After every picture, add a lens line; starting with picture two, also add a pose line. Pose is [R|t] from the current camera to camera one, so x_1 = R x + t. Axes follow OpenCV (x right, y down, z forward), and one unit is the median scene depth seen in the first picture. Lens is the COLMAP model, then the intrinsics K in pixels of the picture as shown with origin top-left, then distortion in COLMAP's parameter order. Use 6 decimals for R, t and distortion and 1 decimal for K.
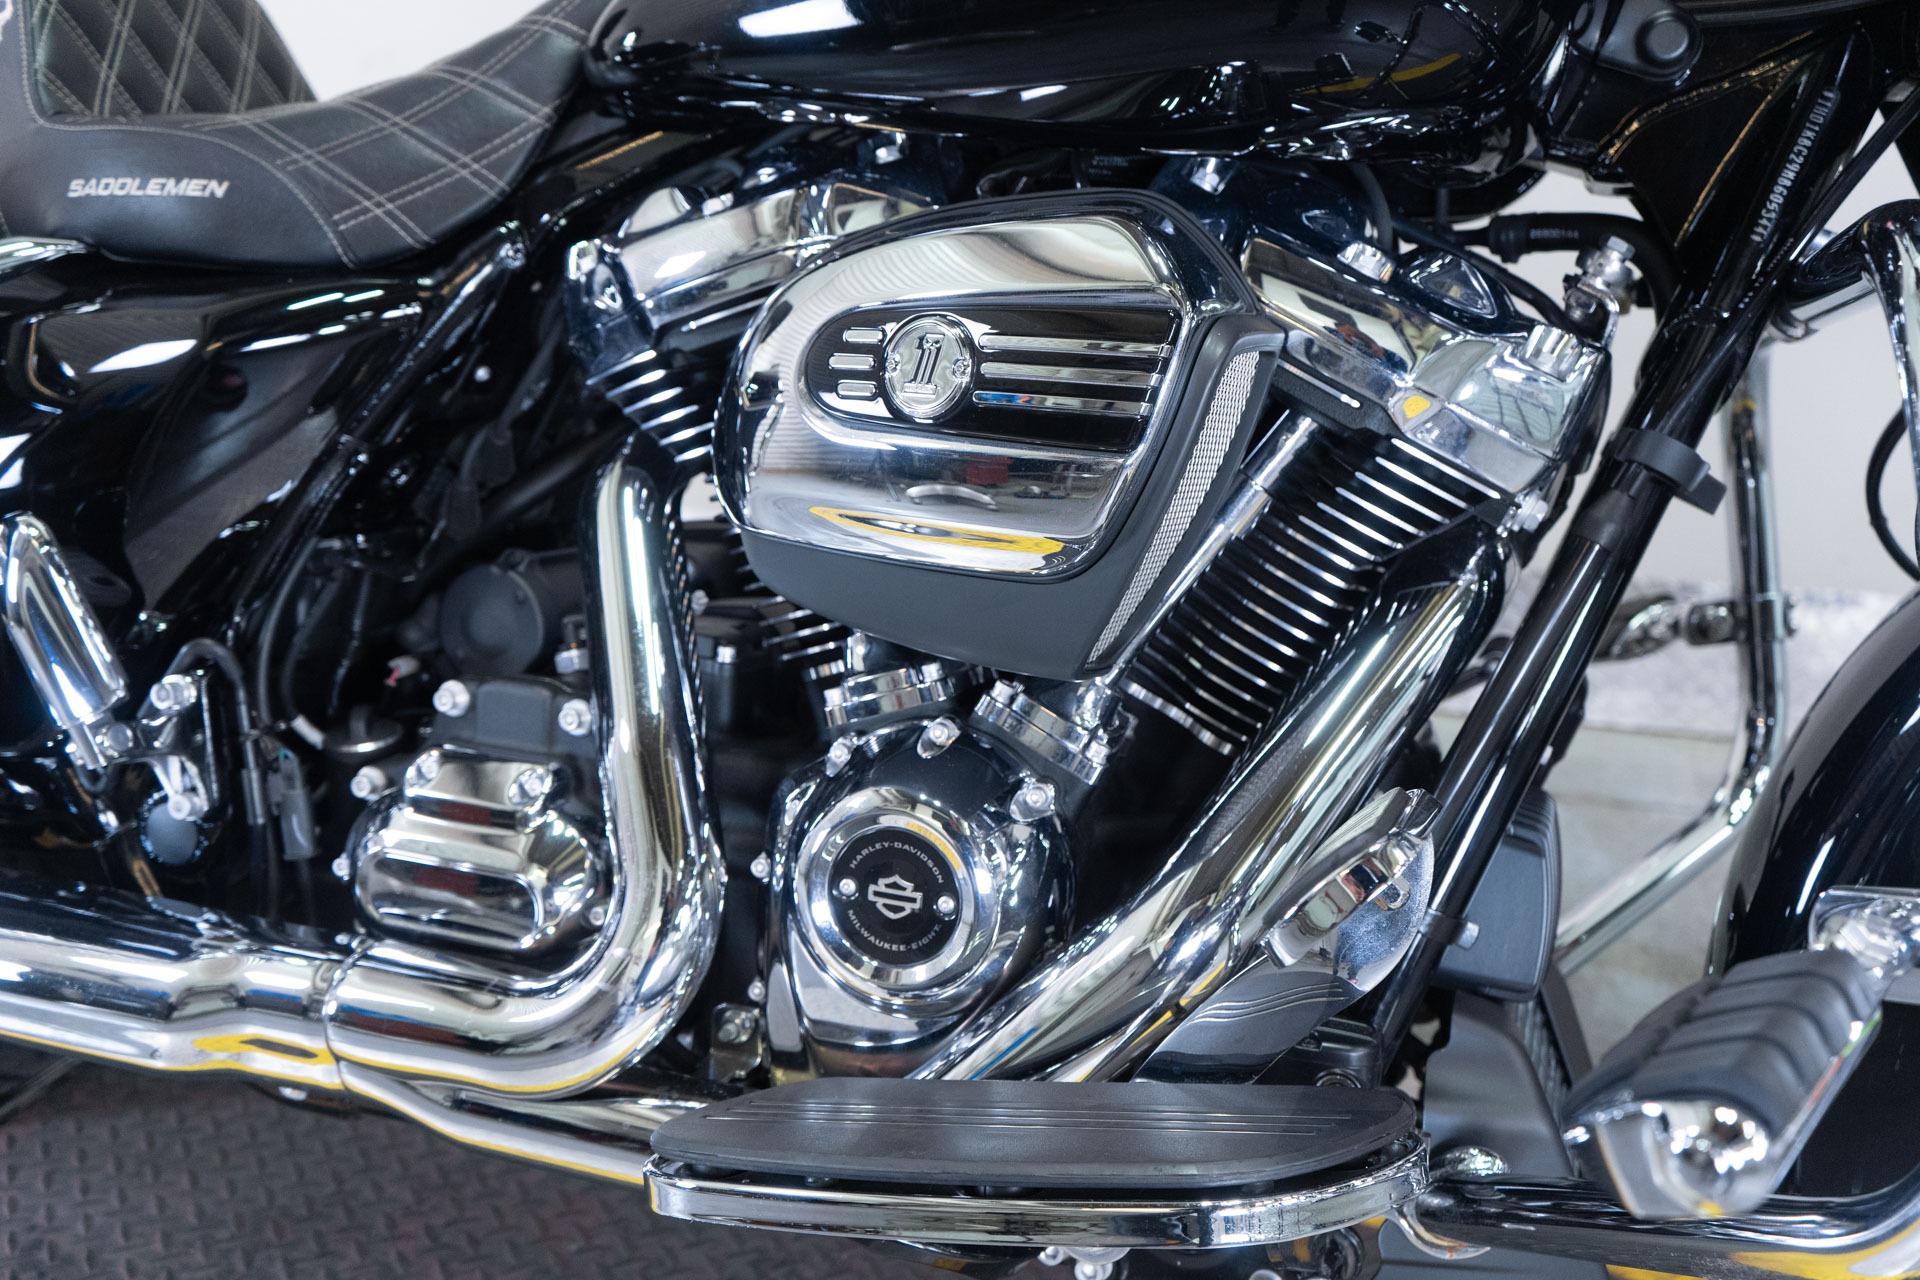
lens RADIAL K [[1773.1, 0, 964.2], [0, 1773.1, 621.8], [0, 0, 1]] dist [0.017449, 0.000000]
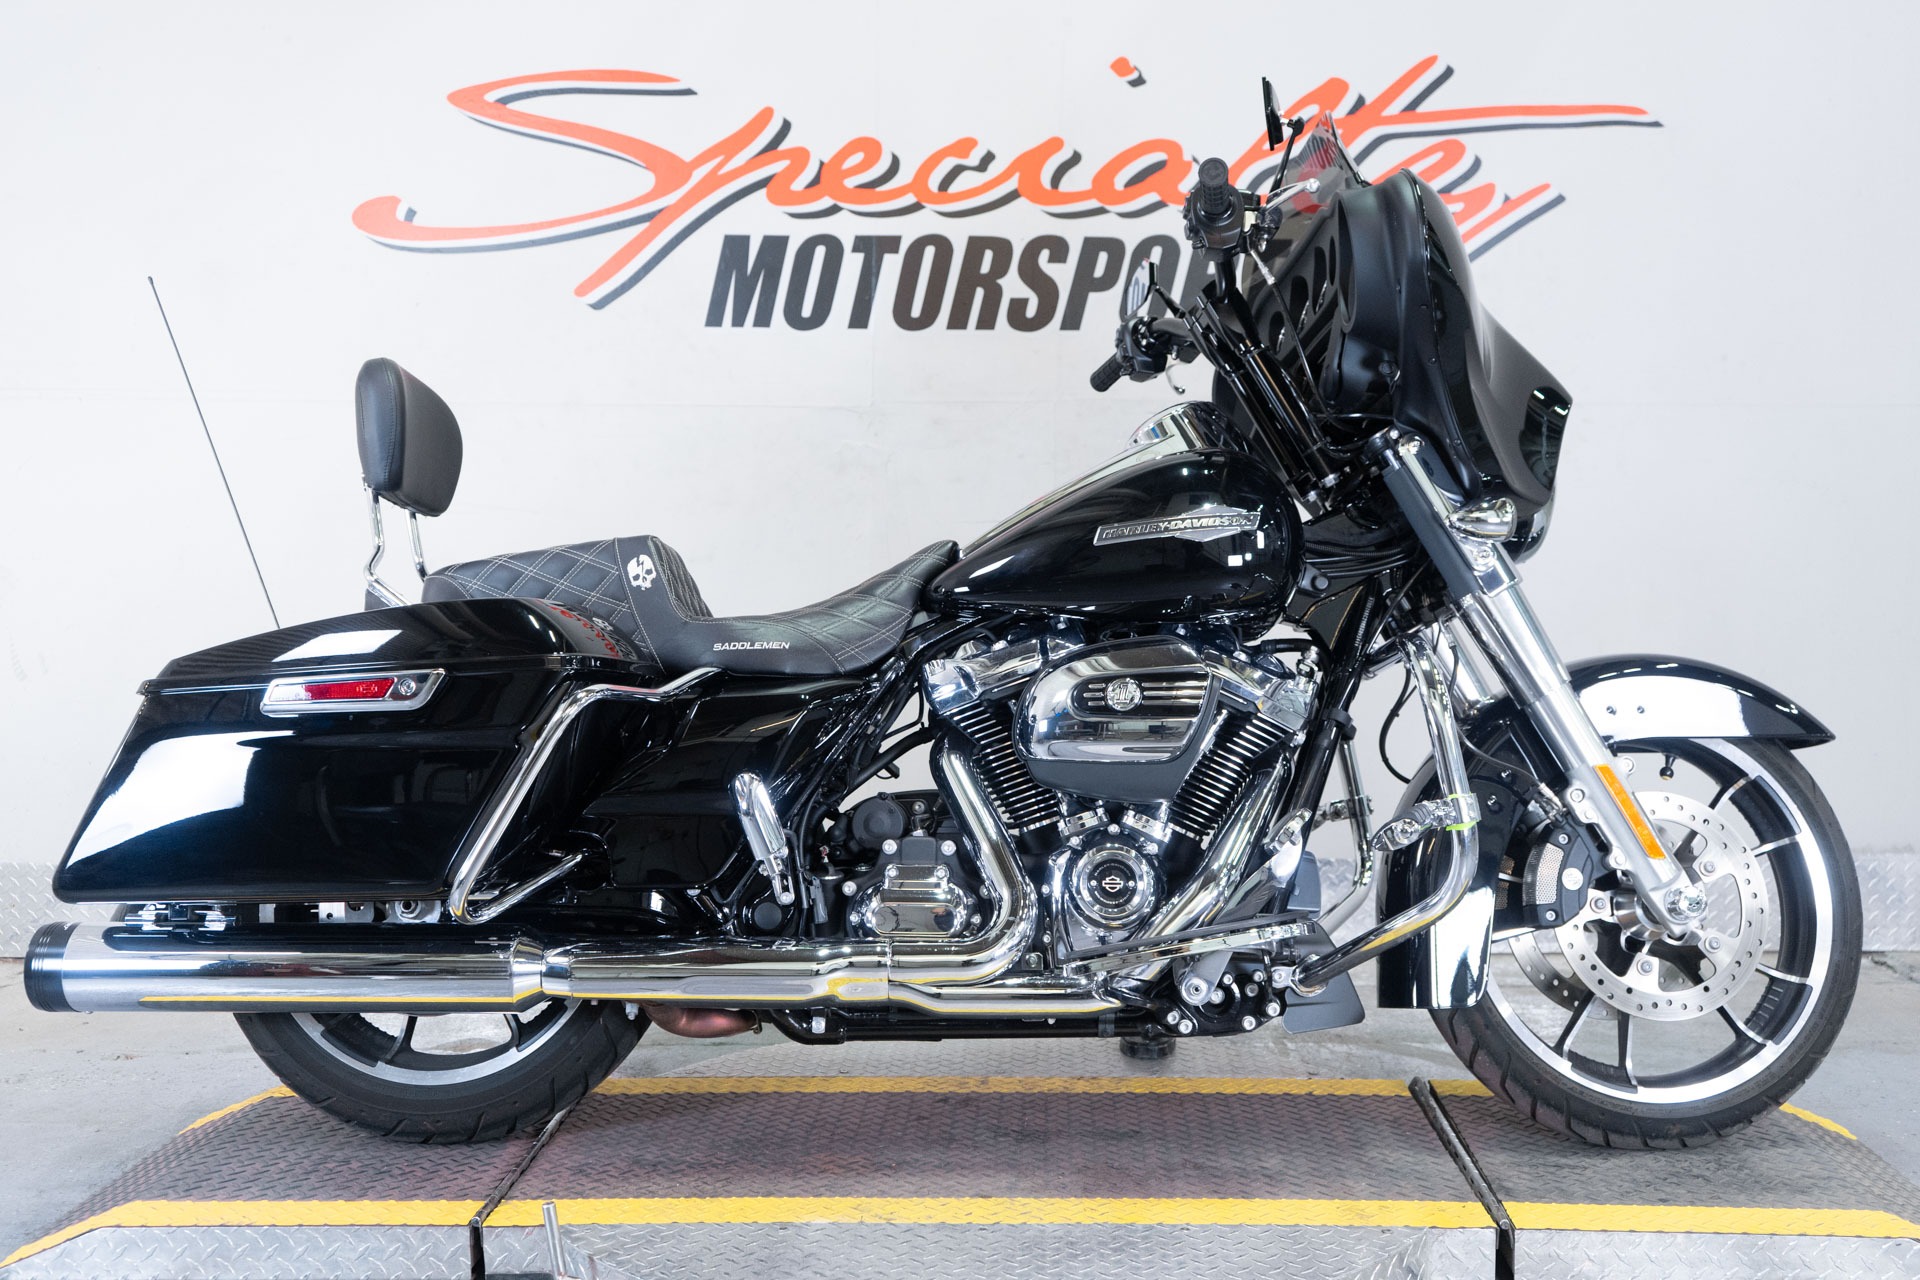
lens RADIAL K [[1931.0, 0, 970.5], [0, 1931.0, 642.5], [0, 0, 1]] dist [0.027983, 0.000000]
pose [[0.954950, -0.029627, 0.295285, -1.084294], [0.098028, 0.970646, -0.219631, 0.412331], [-0.280110, 0.238683, 0.929822, -1.761519]]
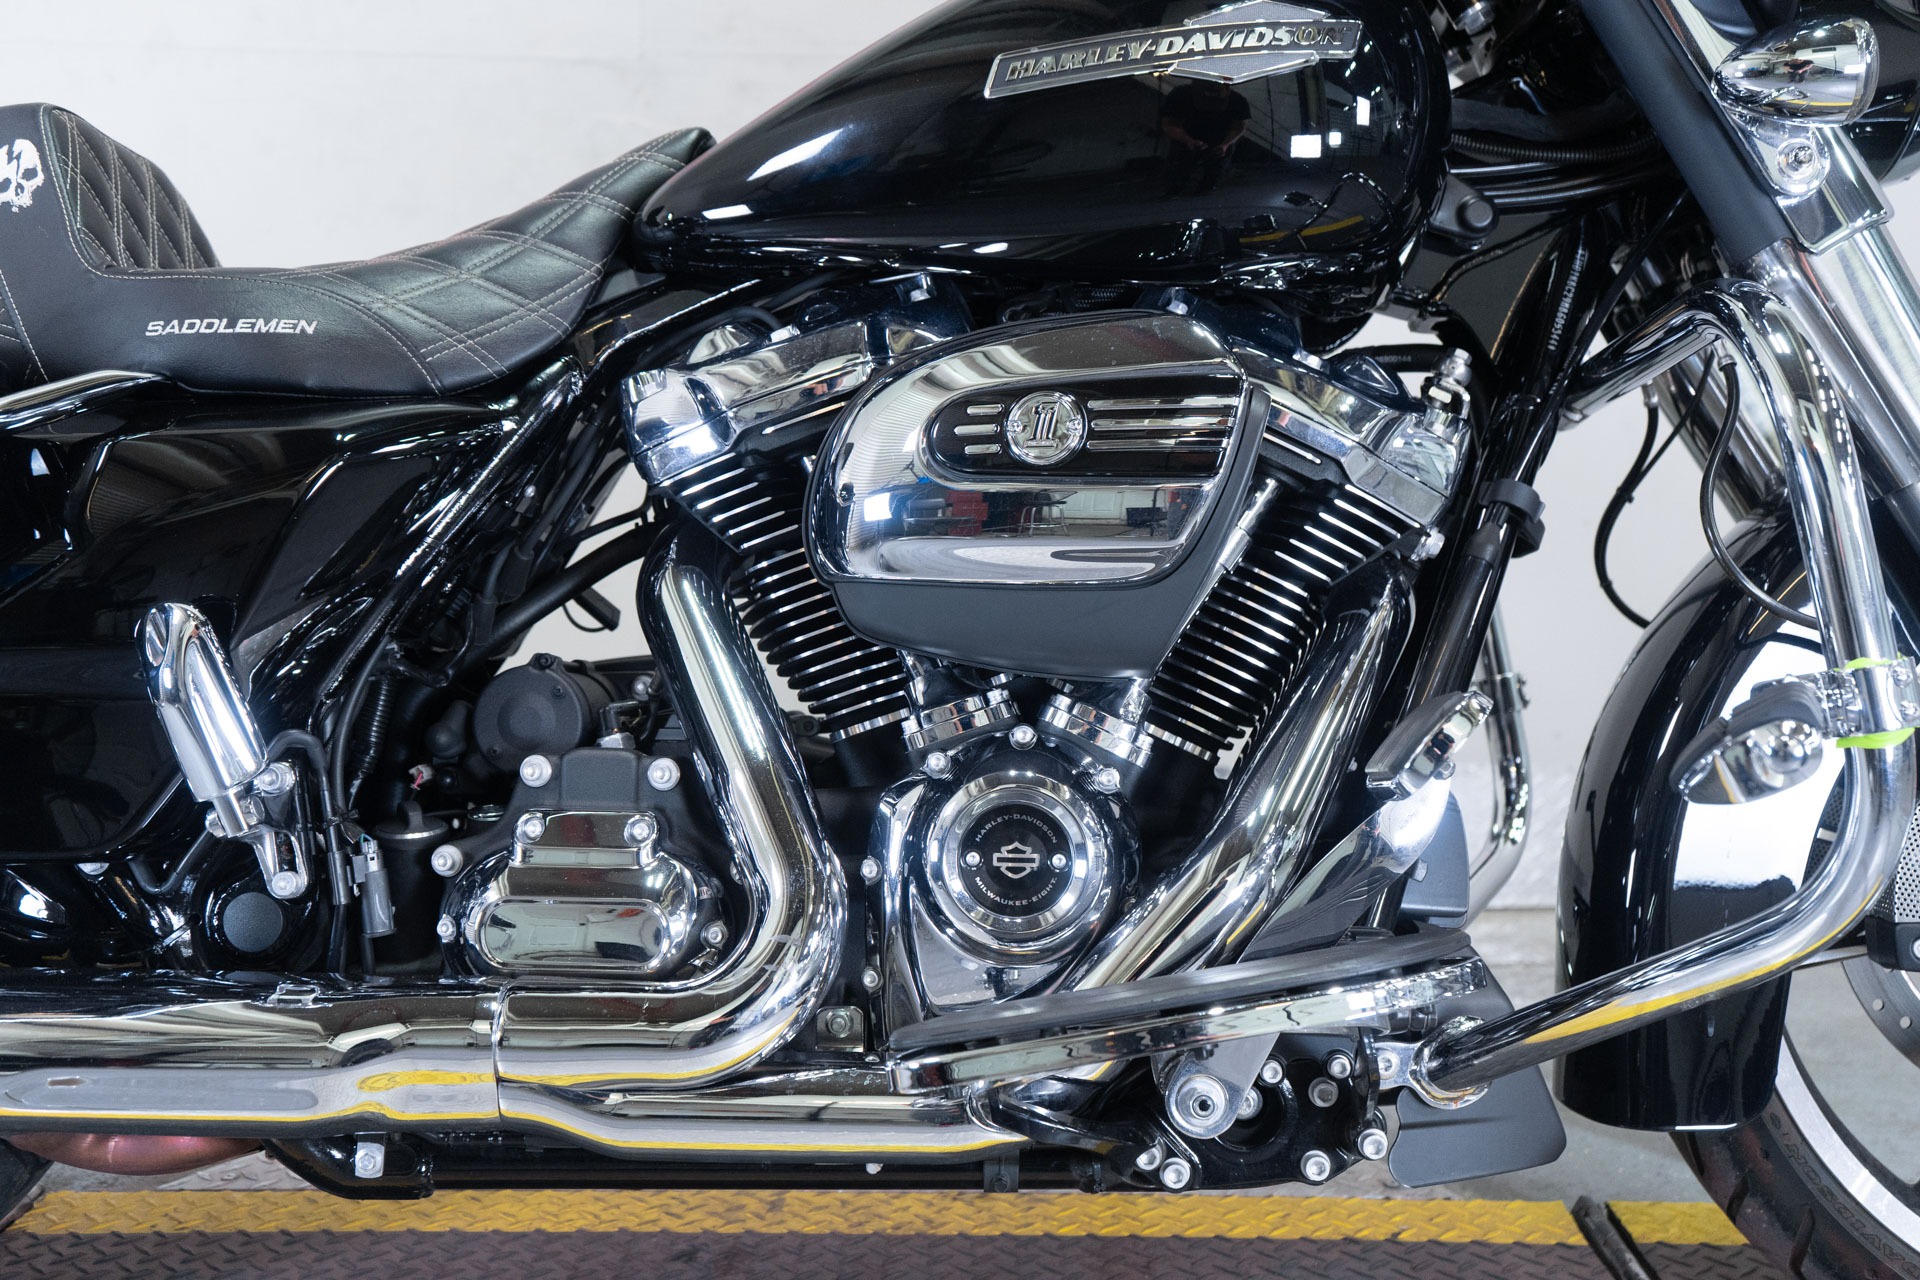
lens RADIAL K [[2131.4, 0, 943.9], [0, 2131.4, 632.2], [0, 0, 1]] dist [0.020910, 0.000000]
pose [[0.953076, -0.037417, 0.300411, -0.502843], [0.090713, 0.982033, -0.165479, 0.229769], [-0.288821, 0.184965, 0.939346, -0.387041]]
